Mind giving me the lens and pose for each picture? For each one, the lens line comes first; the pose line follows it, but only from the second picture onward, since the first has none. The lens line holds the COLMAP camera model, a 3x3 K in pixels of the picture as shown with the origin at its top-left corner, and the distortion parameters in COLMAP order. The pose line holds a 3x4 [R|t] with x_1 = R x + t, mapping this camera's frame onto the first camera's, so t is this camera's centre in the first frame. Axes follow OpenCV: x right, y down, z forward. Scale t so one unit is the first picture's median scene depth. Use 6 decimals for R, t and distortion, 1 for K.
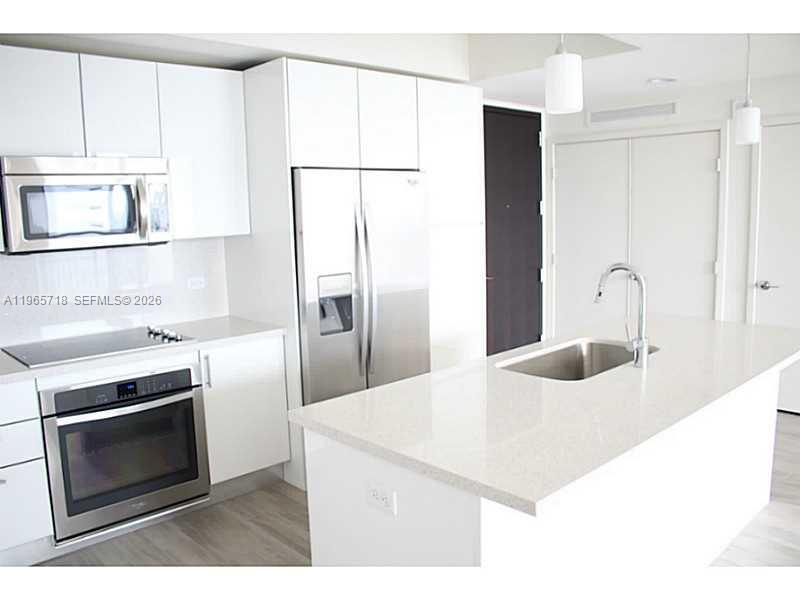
lens RADIAL K [[661.7, 0, 396.1], [0, 661.7, 297.7], [0, 0, 1]] dist [-0.154981, 0.123607]
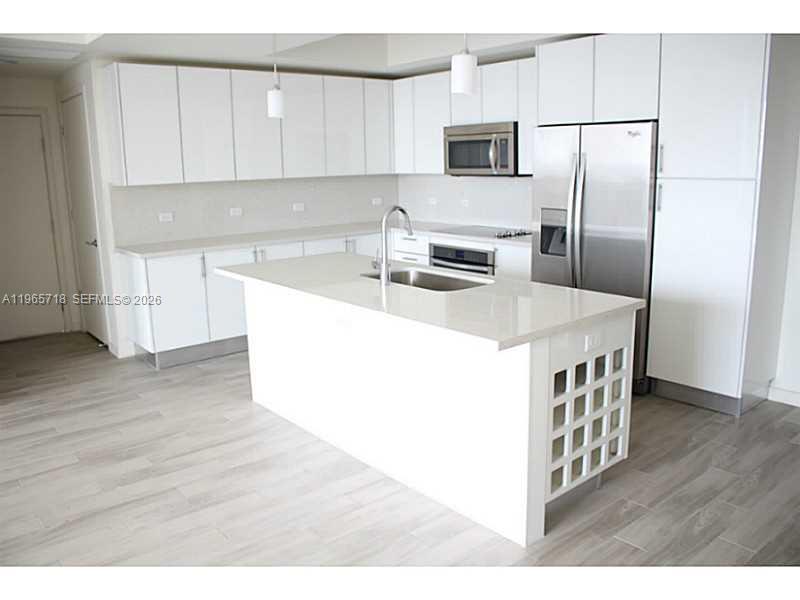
lens RADIAL K [[661.7, 0, 396.1], [0, 661.7, 297.7], [0, 0, 1]] dist [-0.154981, 0.123607]
pose [[-0.059118, 0.232329, -0.970839, 1.221761], [-0.115844, 0.964373, 0.237835, -0.138942], [0.991506, 0.126527, -0.030098, 0.775372]]
